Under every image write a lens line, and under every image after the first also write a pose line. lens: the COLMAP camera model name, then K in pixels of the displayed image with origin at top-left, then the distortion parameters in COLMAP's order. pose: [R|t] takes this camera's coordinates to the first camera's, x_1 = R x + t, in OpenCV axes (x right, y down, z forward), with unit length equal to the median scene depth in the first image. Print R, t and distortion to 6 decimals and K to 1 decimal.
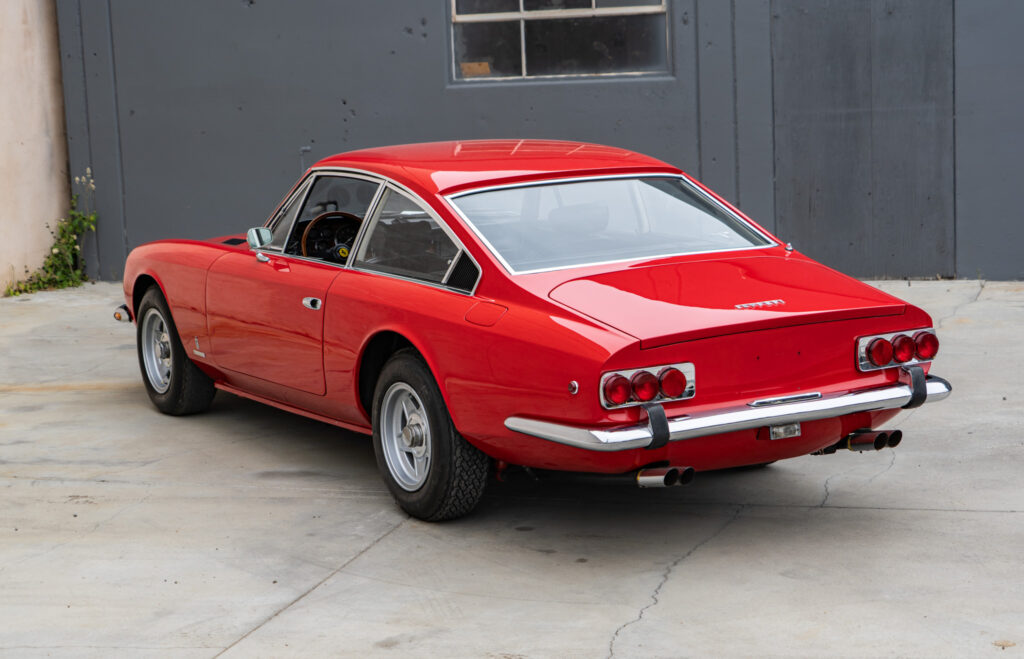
lens RADIAL K [[2104.5, 0, 475.2], [0, 2104.5, 372.3], [0, 0, 1]] dist [0.066528, 0.000000]
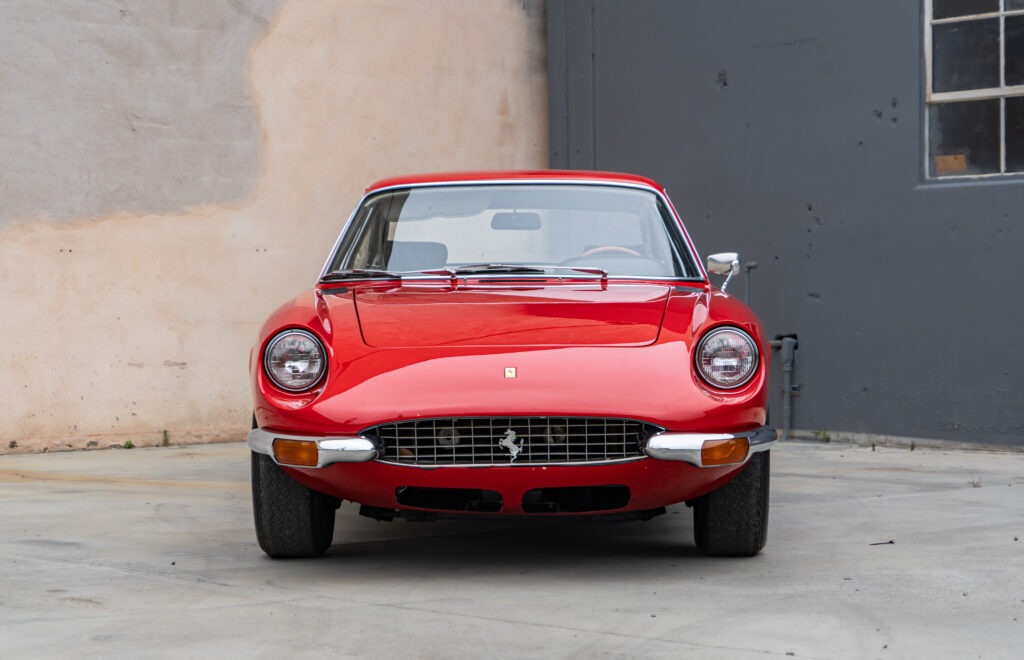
lens RADIAL K [[2735.2, 0, 471.7], [0, 2735.2, 381.1], [0, 0, 1]] dist [0.041210, 0.000000]
pose [[0.832740, 0.052274, -0.551190, 0.413434], [-0.118160, 0.989377, -0.084686, 0.036481], [0.540908, 0.135650, 0.830071, 0.112572]]
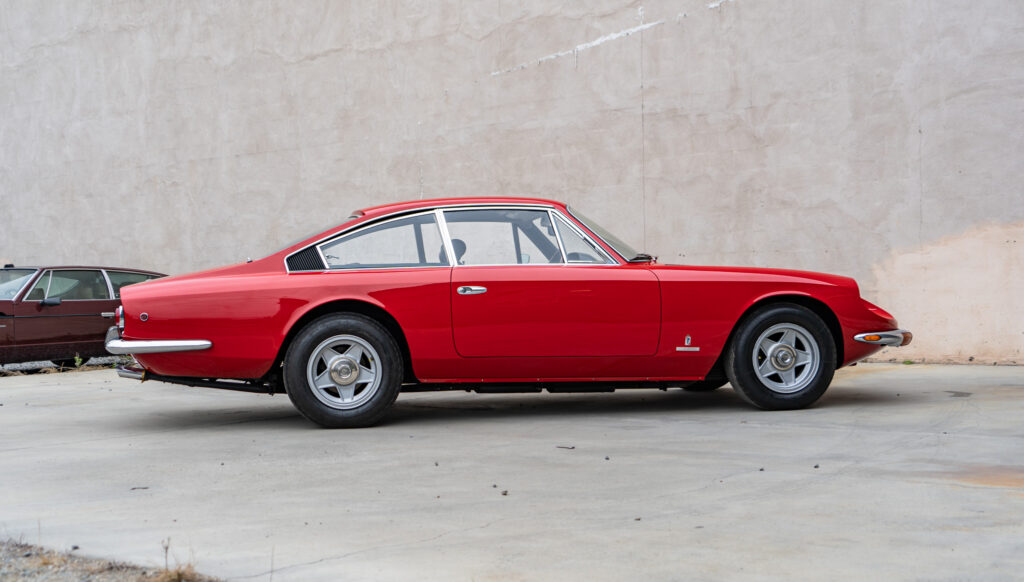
lens RADIAL K [[1204.8, 0, 493.7], [0, 1204.8, 288.4], [0, 0, 1]] dist [0.054270, 0.000000]
pose [[-0.329736, 0.042805, -0.943102, 0.520960], [-0.129702, 0.987445, 0.090165, -0.080676], [0.935121, 0.152053, -0.320044, 0.835786]]
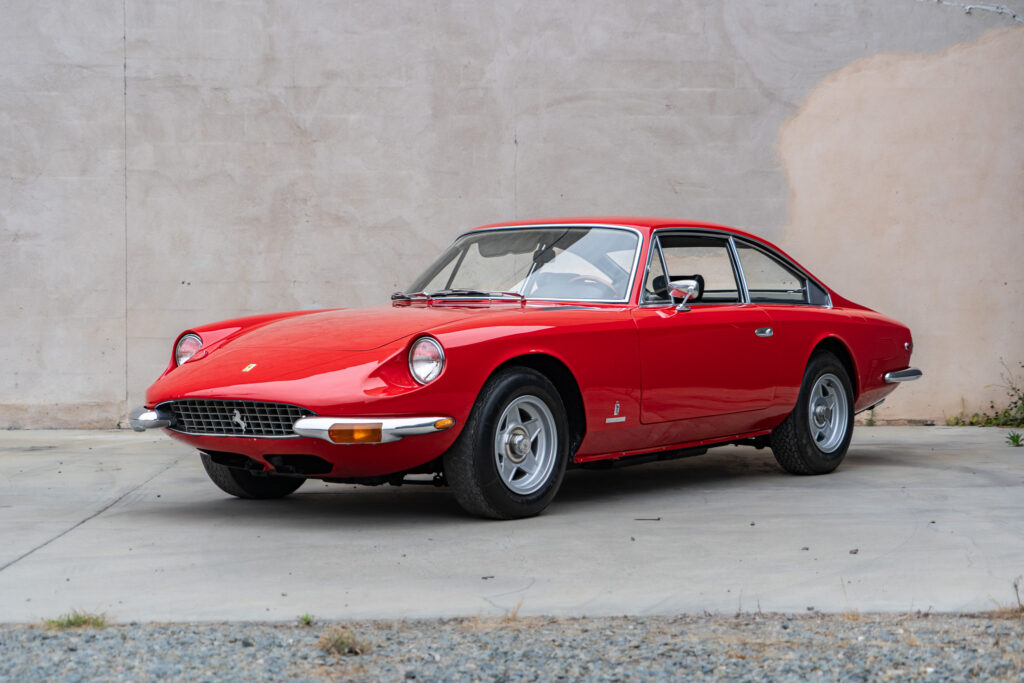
lens RADIAL K [[1958.5, 0, 492.4], [0, 1958.5, 358.6], [0, 0, 1]] dist [0.076415, 0.000000]
pose [[0.331302, 0.059923, -0.941620, 0.659574], [-0.172550, 0.984999, 0.001973, -0.033528], [0.927613, 0.161823, 0.336672, 0.487150]]
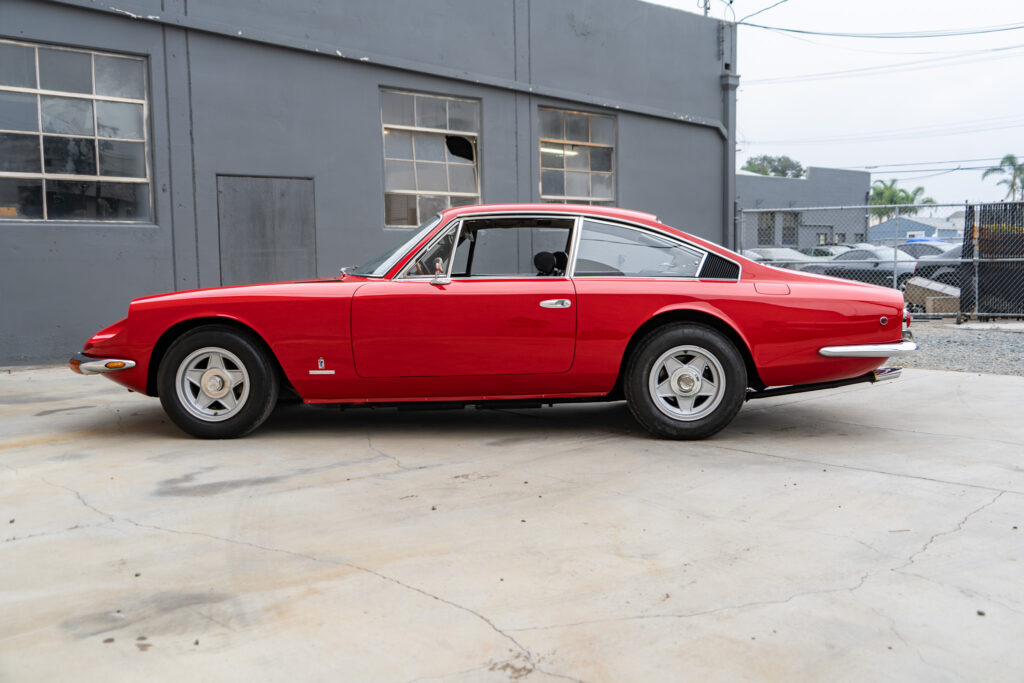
lens RADIAL K [[970.6, 0, 509.8], [0, 970.6, 345.2], [0, 0, 1]] dist [0.008963, 0.000000]
pose [[0.513712, -0.034522, 0.857268, -0.381900], [0.134485, 0.990079, -0.040720, 0.008891], [-0.847357, 0.136208, 0.513258, 0.434866]]
